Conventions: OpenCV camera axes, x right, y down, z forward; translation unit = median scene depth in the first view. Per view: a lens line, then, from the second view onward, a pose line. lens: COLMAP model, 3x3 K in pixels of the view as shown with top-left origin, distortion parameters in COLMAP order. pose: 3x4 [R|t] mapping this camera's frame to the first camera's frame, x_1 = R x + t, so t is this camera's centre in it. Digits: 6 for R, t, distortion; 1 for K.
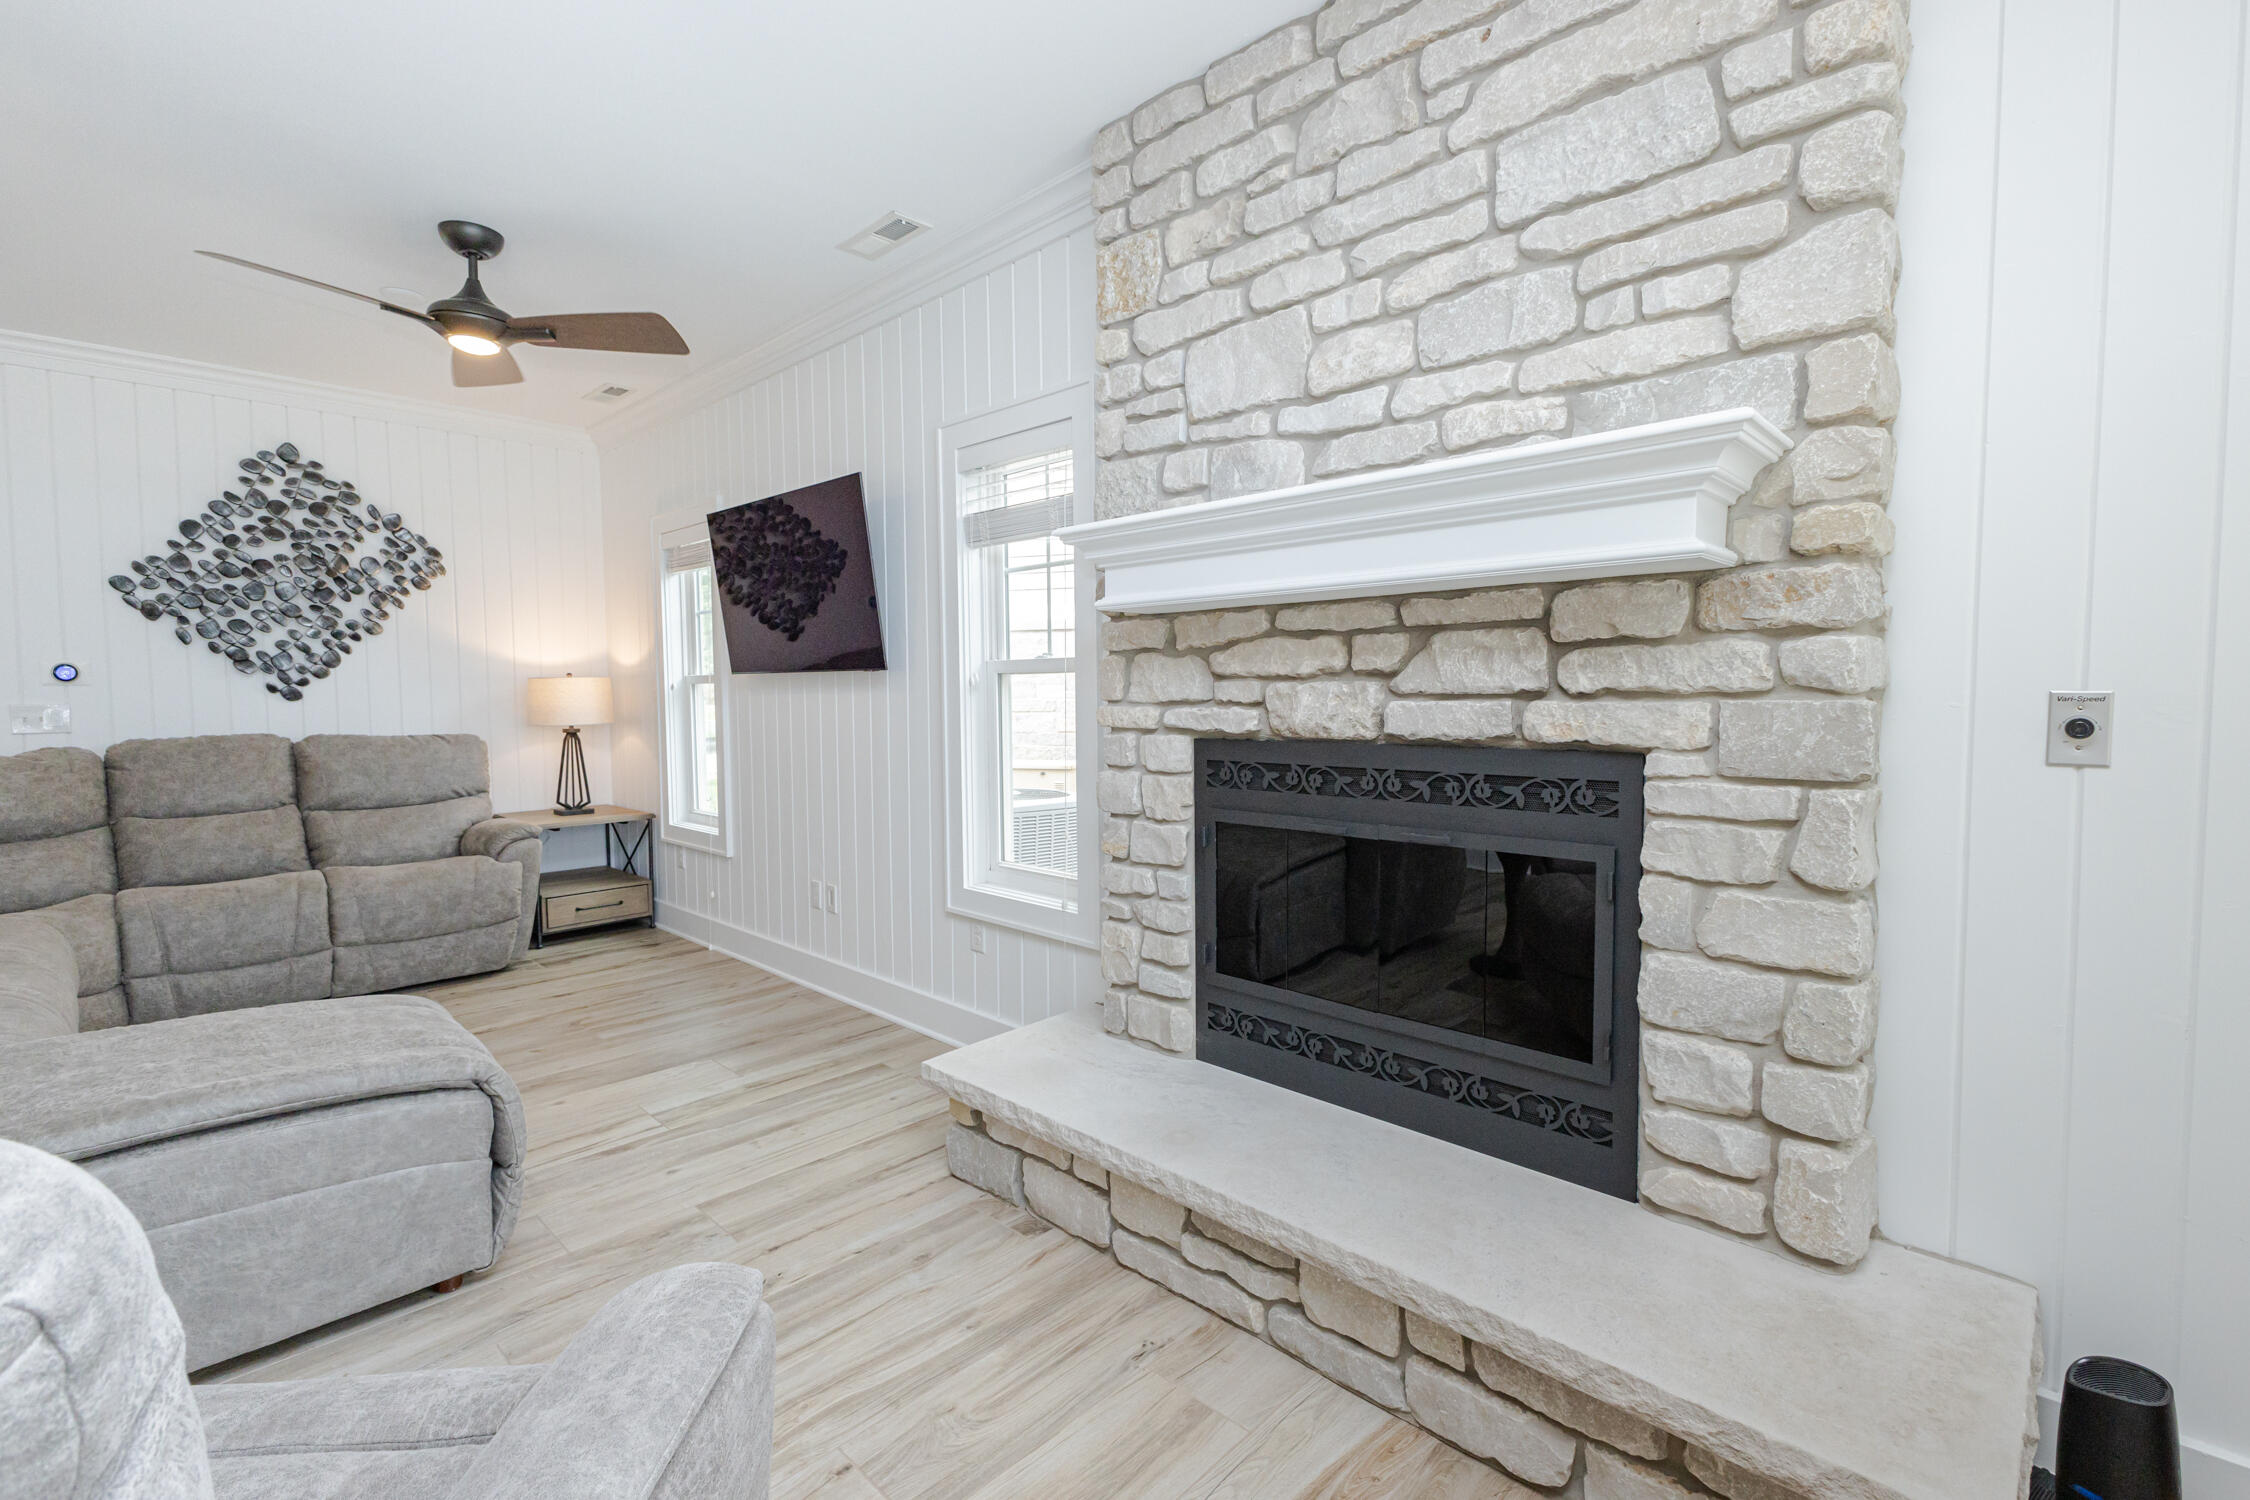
lens RADIAL K [[996.8, 0, 1129.1], [0, 996.8, 745.0], [0, 0, 1]] dist [0.004969, 0.000337]
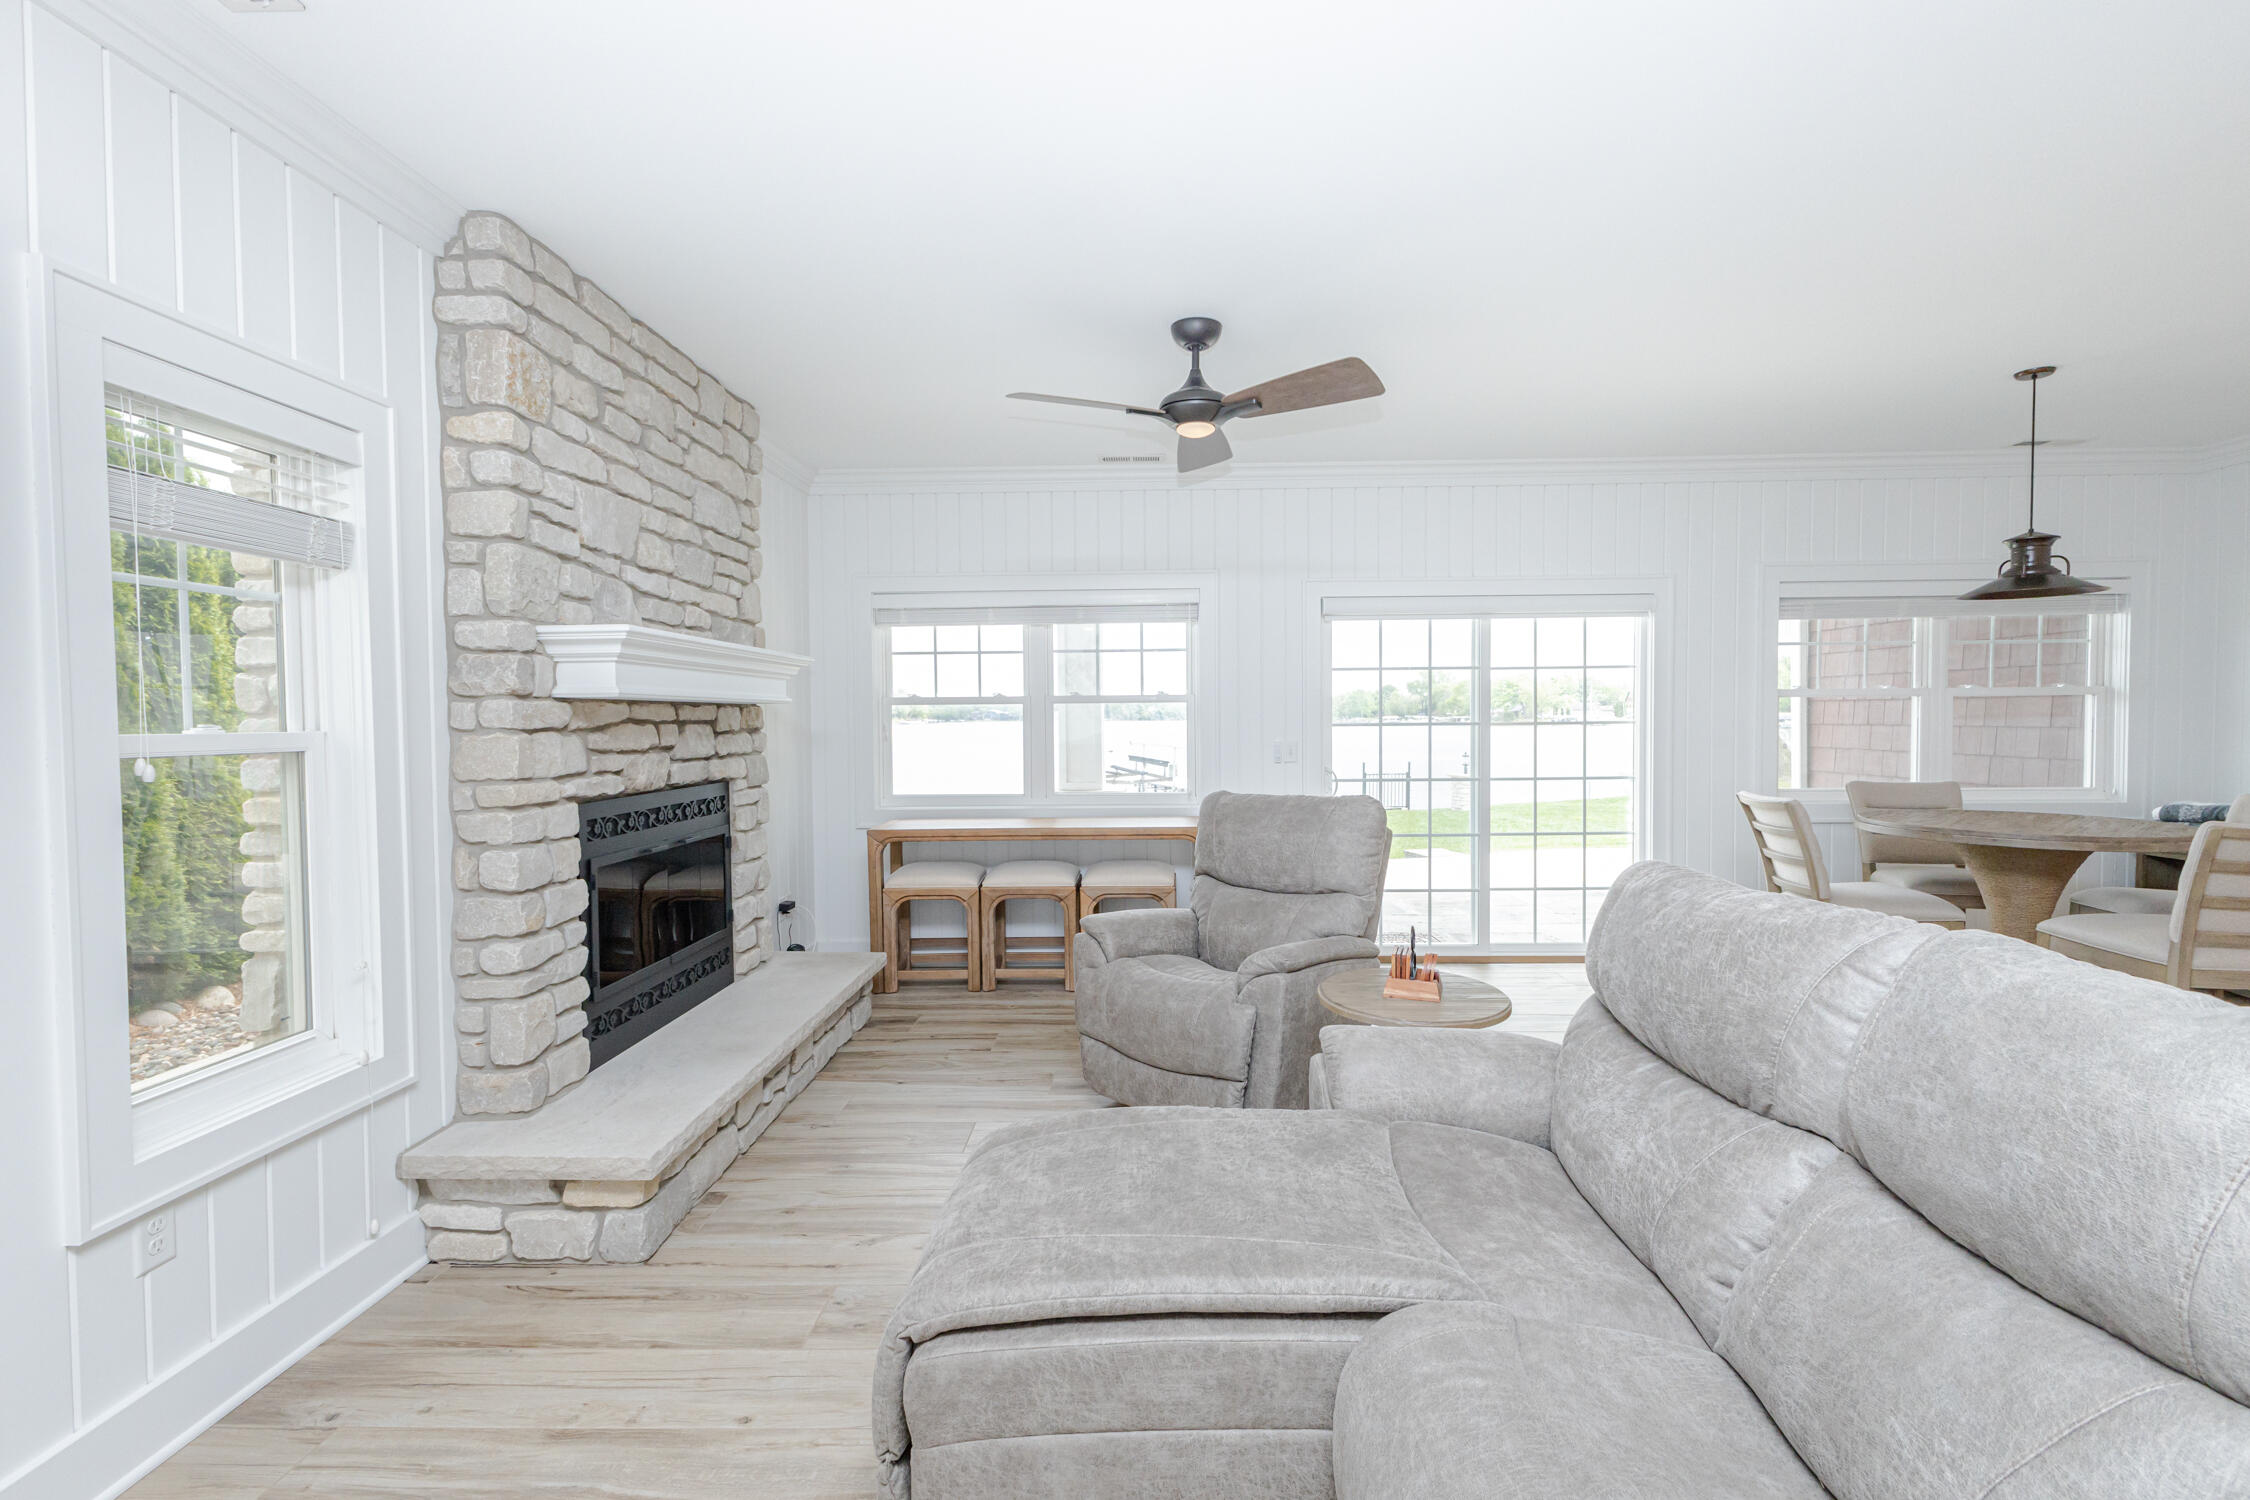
lens RADIAL K [[996.8, 0, 1127.9], [0, 996.8, 745.4], [0, 0, 1]] dist [0.004969, 0.000337]
pose [[-0.673661, -0.005528, 0.739020, -1.420249], [0.055035, 0.996820, 0.057624, -0.123600], [-0.736989, 0.079491, -0.671214, 1.478774]]
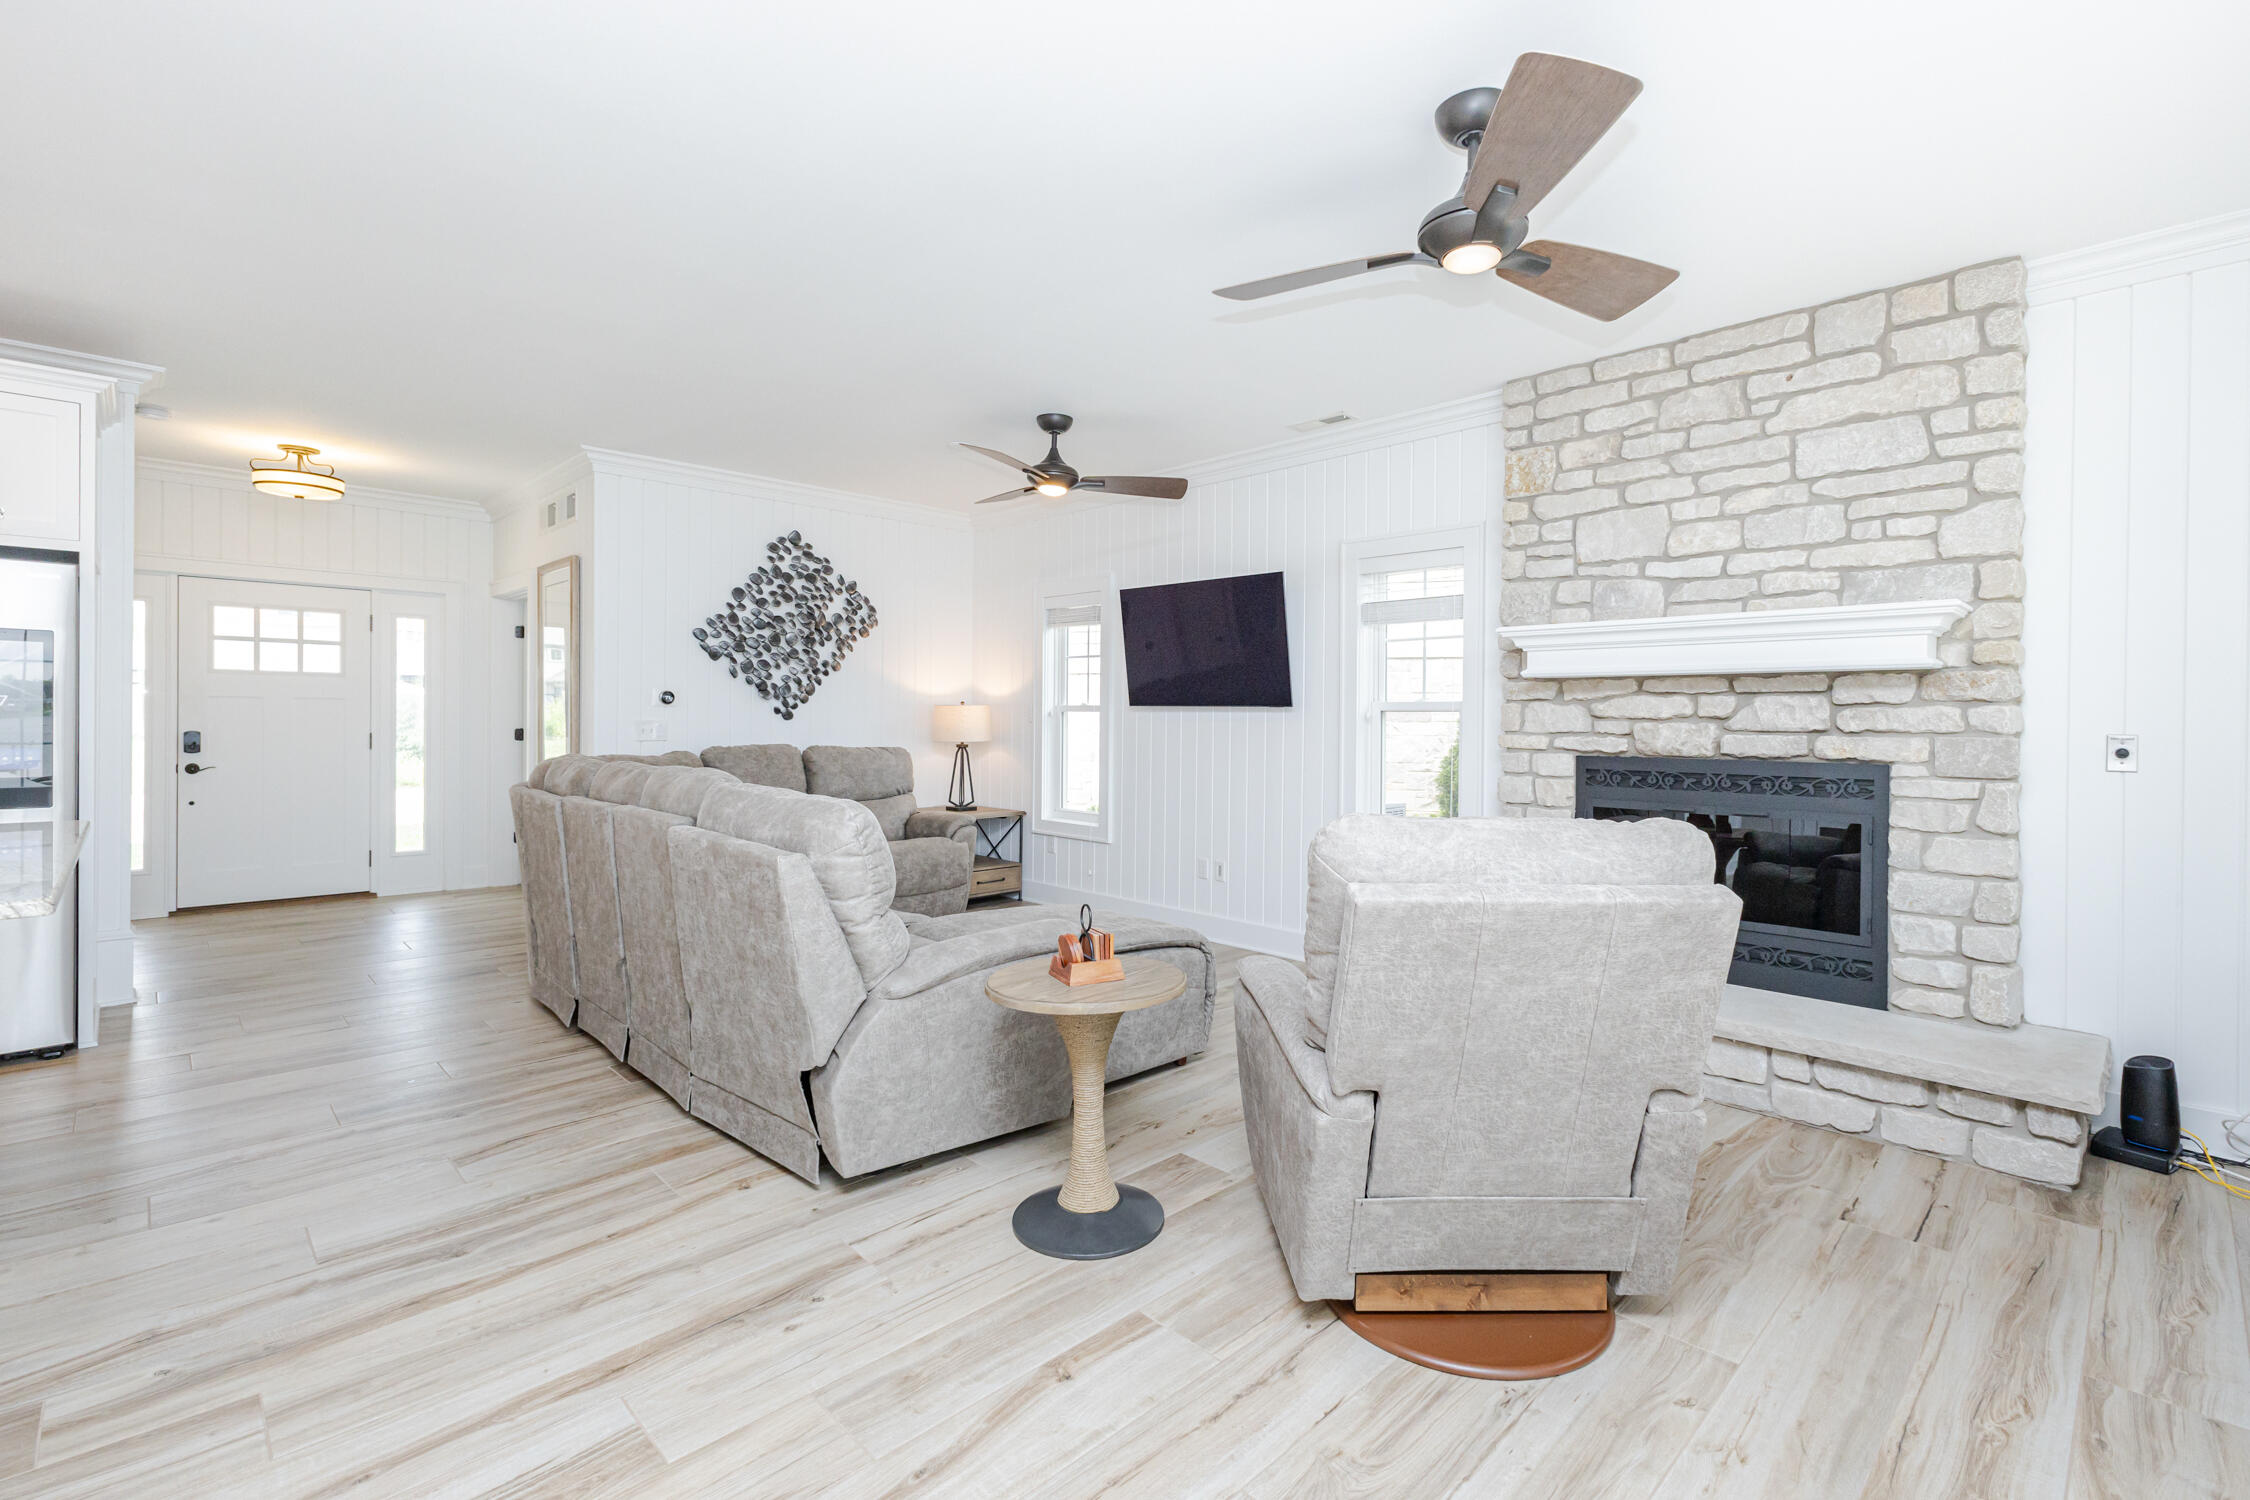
lens RADIAL K [[996.8, 0, 1176.1], [0, 996.8, 721.5], [0, 0, 1]] dist [0.004969, 0.000337]
pose [[0.999770, 0.017482, -0.012400, -0.639635], [-0.018111, 0.998455, -0.052529, 0.039993], [0.011463, 0.052742, 0.998542, -0.713212]]
